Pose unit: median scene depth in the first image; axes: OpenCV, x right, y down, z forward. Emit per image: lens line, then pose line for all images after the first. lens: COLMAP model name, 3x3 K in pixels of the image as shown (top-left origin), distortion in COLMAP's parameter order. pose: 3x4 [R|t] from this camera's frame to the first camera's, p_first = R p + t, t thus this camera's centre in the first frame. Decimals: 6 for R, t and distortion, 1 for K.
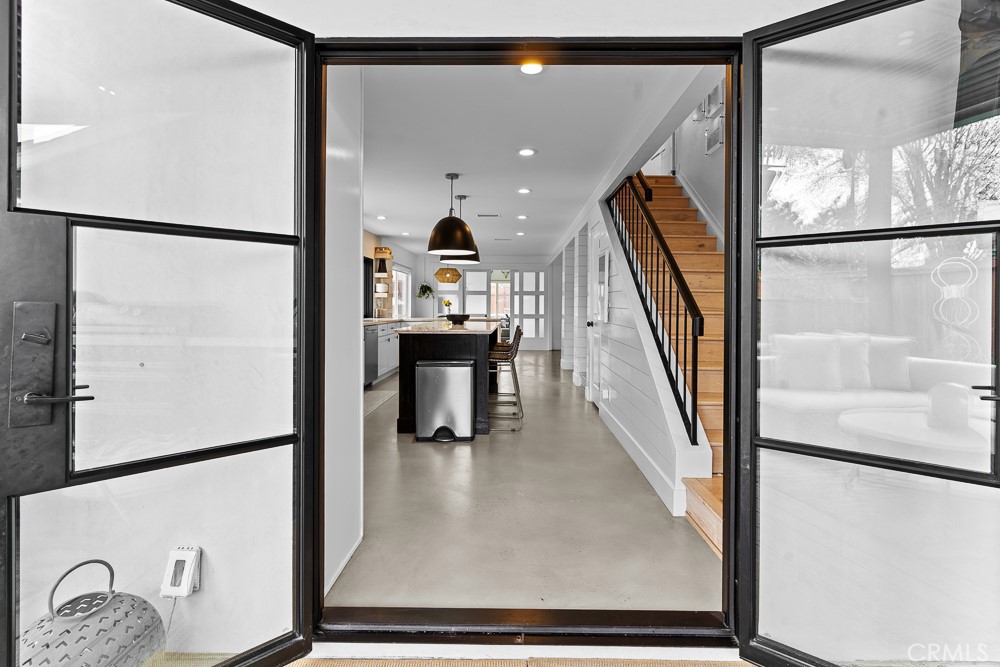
lens RADIAL K [[480.2, 0, 505.8], [0, 480.2, 313.4], [0, 0, 1]] dist [-0.004299, -0.000646]
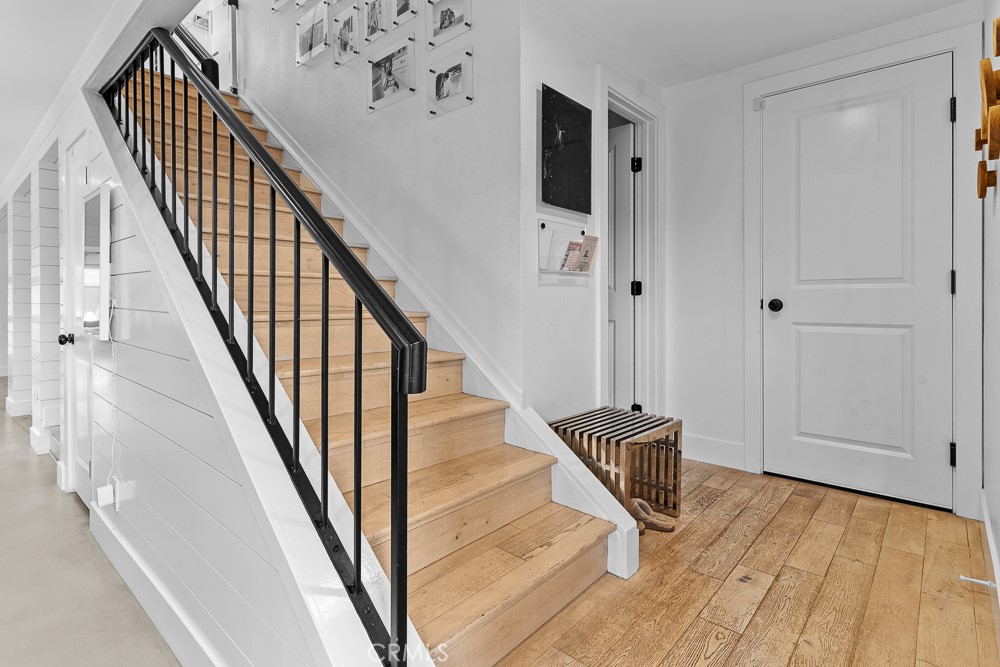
lens RADIAL K [[480.2, 0, 472.5], [0, 480.2, 310.5], [0, 0, 1]] dist [-0.004299, -0.000646]
pose [[0.650487, -0.012742, 0.759411, 0.068984], [0.007126, 0.999918, 0.010673, -0.010116], [-0.759484, -0.001531, 0.650524, 0.334258]]
